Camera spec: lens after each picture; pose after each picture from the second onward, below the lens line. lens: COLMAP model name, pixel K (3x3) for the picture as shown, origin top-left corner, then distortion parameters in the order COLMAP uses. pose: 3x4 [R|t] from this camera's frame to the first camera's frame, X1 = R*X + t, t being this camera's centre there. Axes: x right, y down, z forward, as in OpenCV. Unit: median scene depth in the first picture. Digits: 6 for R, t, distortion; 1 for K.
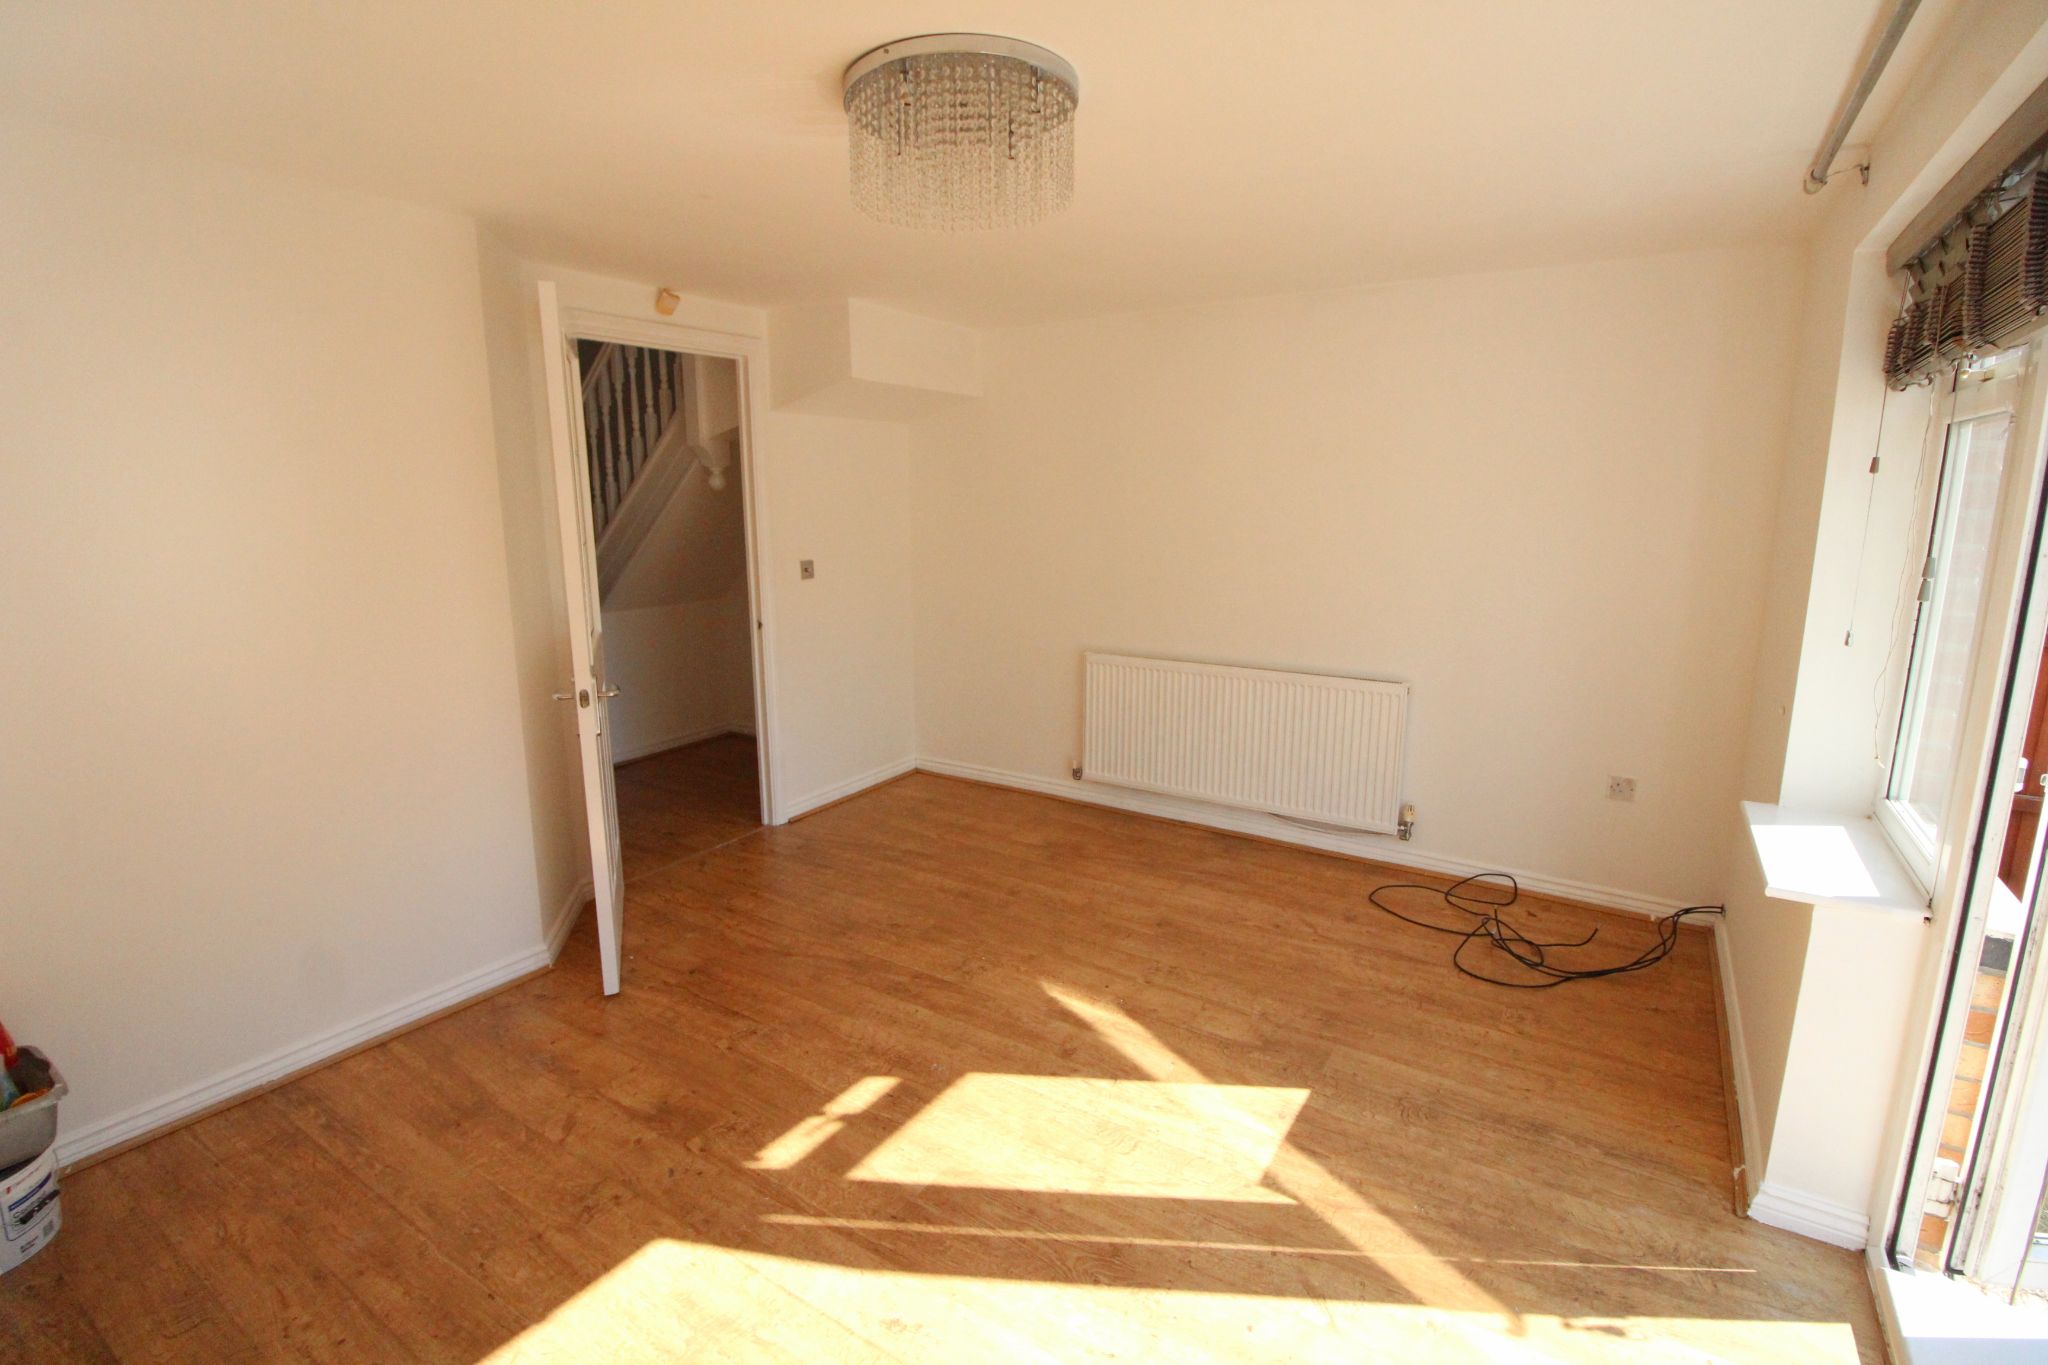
lens RADIAL K [[945.3, 0, 1010.7], [0, 945.3, 667.4], [0, 0, 1]] dist [0.001266, -0.013184]
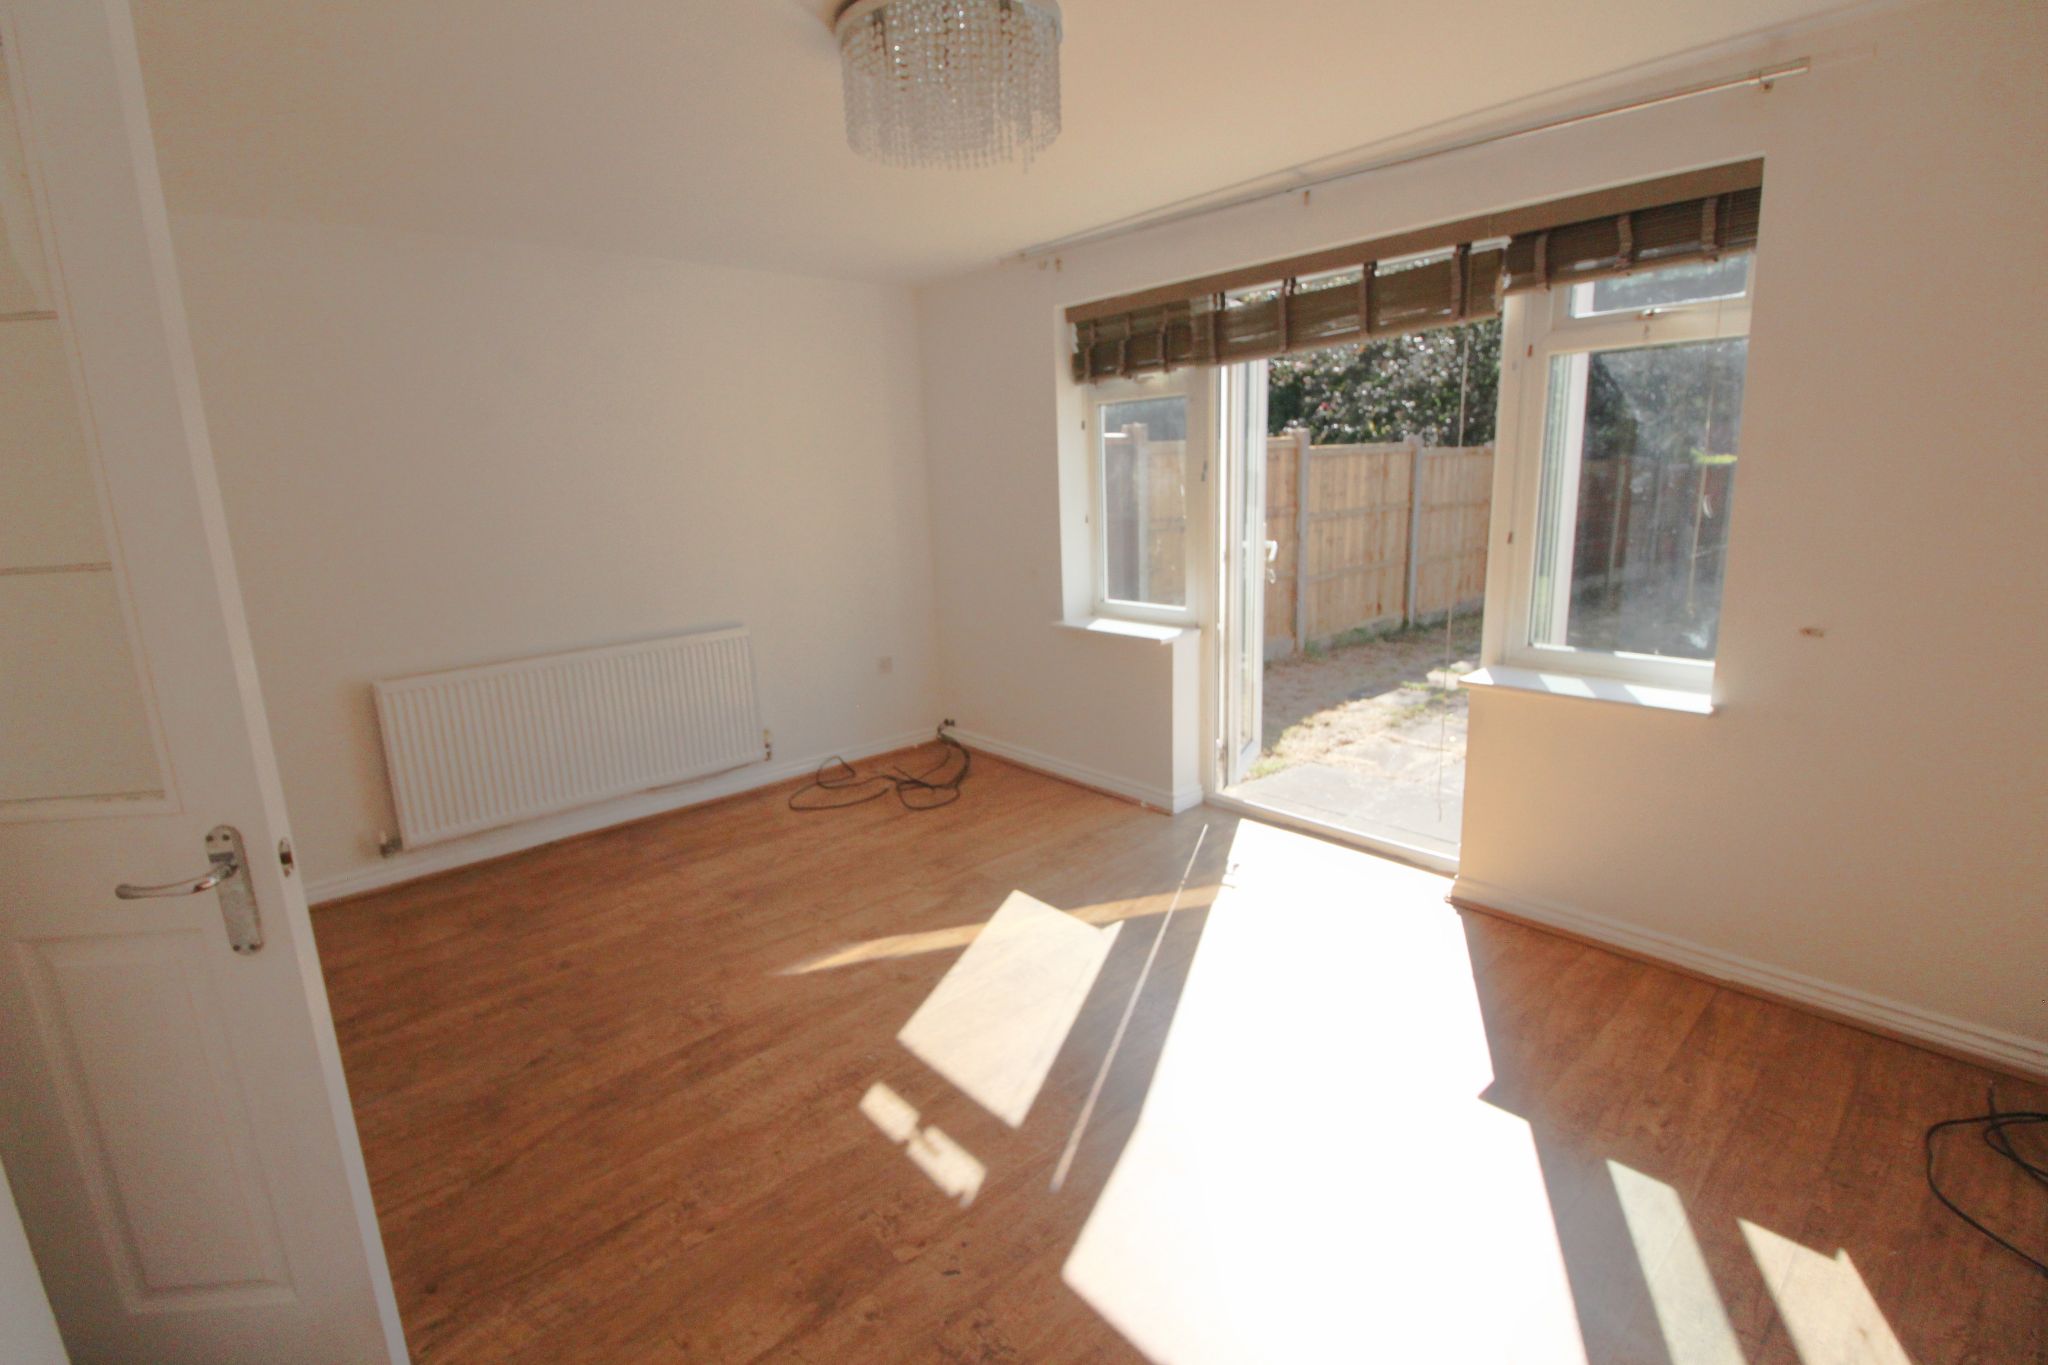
lens RADIAL K [[945.3, 0, 1010.7], [0, 945.3, 667.4], [0, 0, 1]] dist [0.001266, -0.013184]
pose [[0.263658, -0.208445, 0.941825, -0.733712], [0.215778, 0.964376, 0.153031, -0.050810], [-0.940173, 0.162877, 0.299243, 0.467757]]
